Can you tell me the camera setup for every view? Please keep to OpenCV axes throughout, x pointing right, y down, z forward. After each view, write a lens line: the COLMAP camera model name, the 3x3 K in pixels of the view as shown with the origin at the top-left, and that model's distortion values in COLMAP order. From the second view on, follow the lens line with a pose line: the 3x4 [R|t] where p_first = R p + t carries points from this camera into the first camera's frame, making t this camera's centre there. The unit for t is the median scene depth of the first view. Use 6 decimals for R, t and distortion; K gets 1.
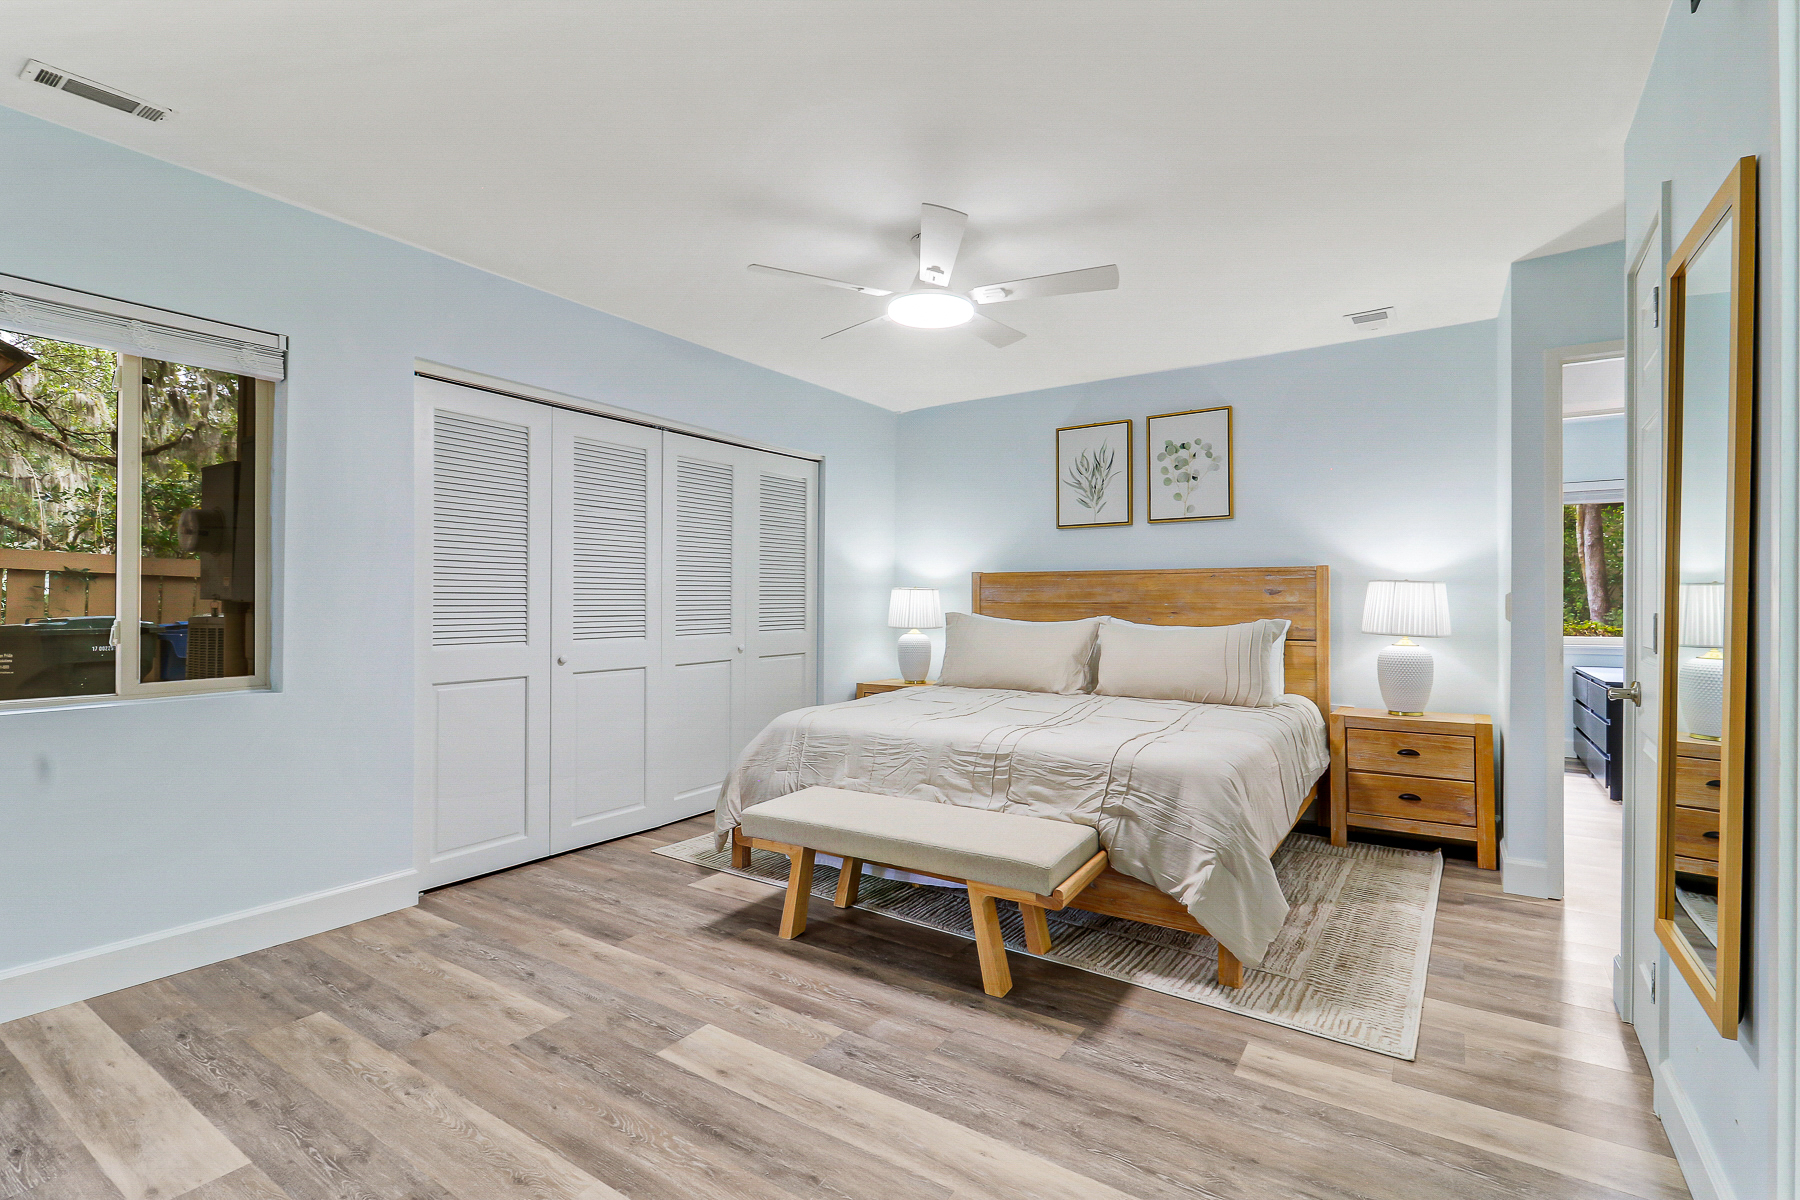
lens RADIAL K [[822.2, 0, 899.2], [0, 822.2, 607.4], [0, 0, 1]] dist [0.022579, -0.000505]
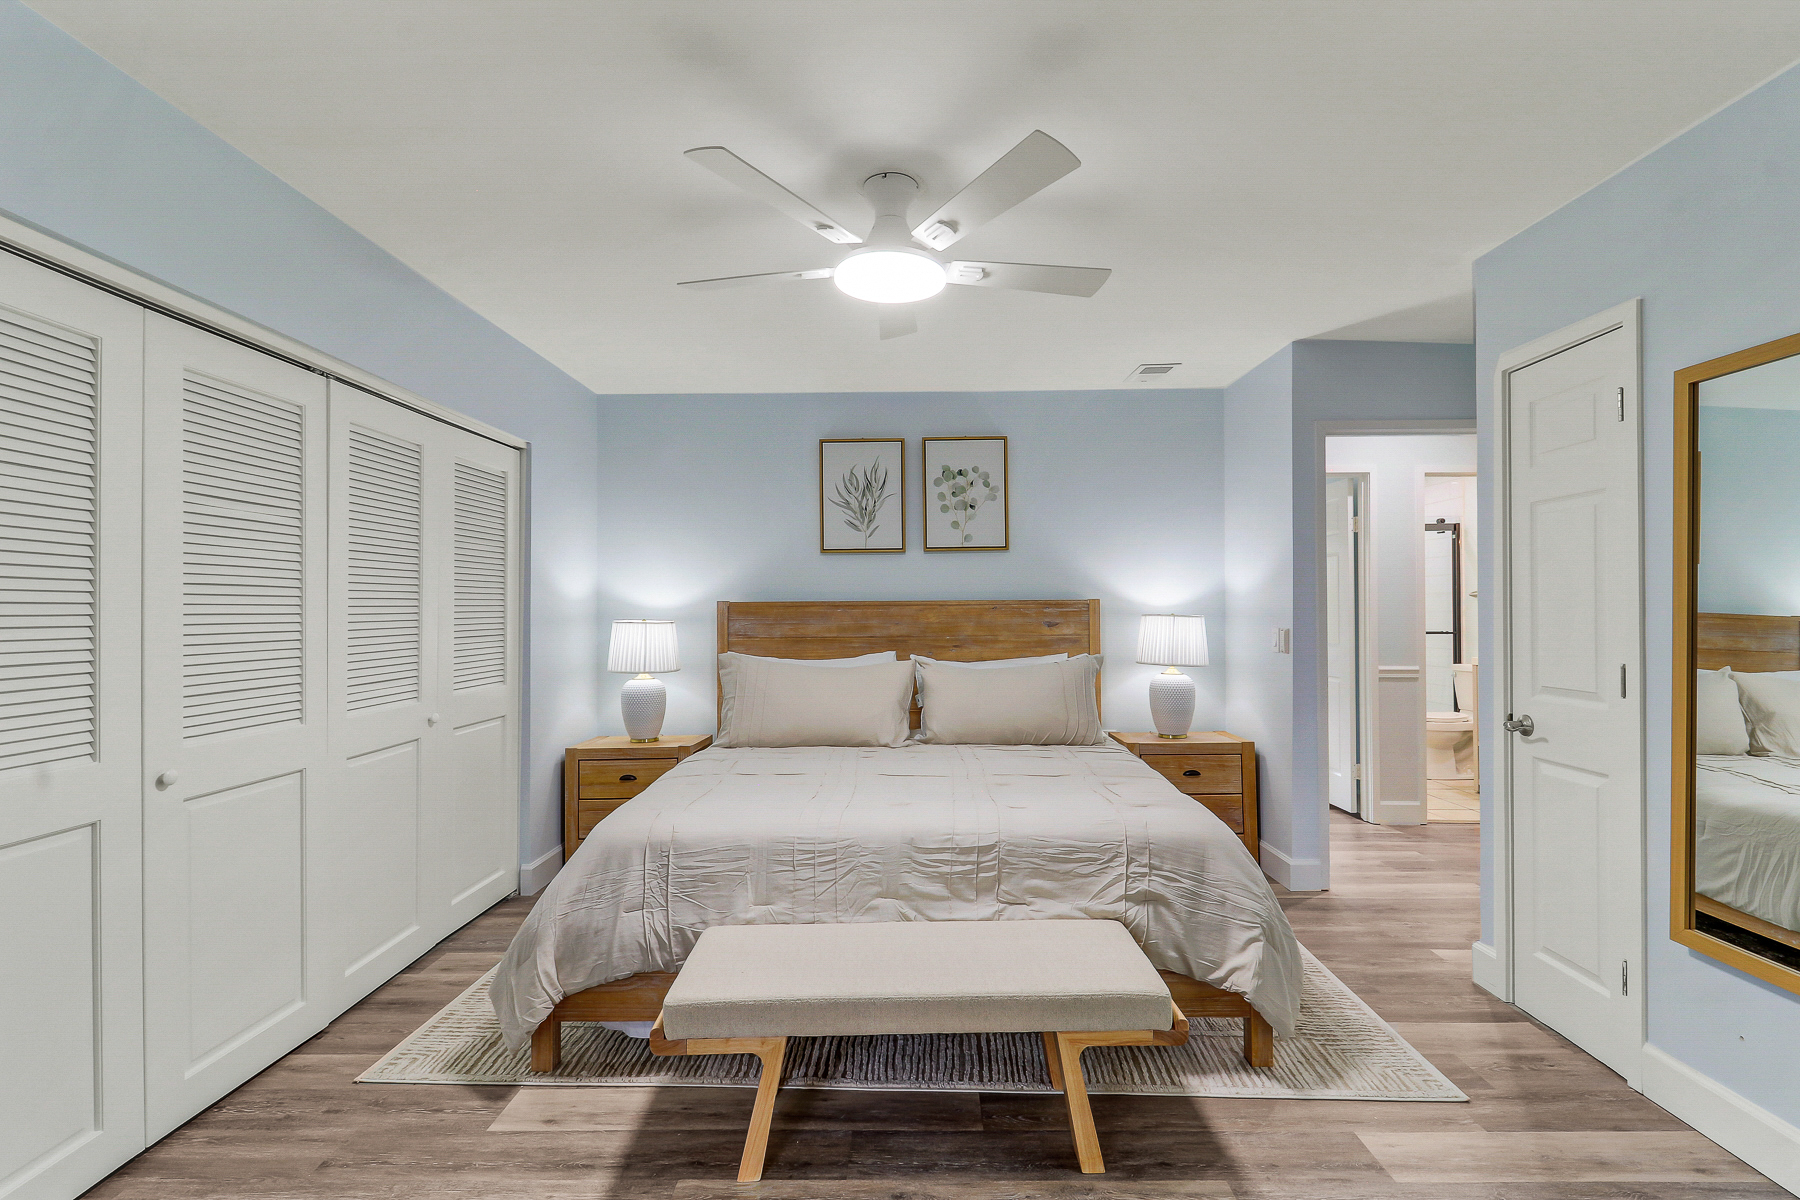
lens RADIAL K [[832.2, 0, 901.4], [0, 832.2, 613.7], [0, 0, 1]] dist [0.024816, -0.012919]
pose [[0.841821, -0.009626, 0.539672, -0.290171], [0.012759, 0.999916, -0.002067, -0.036410], [-0.539607, 0.008626, 0.841873, 0.269016]]
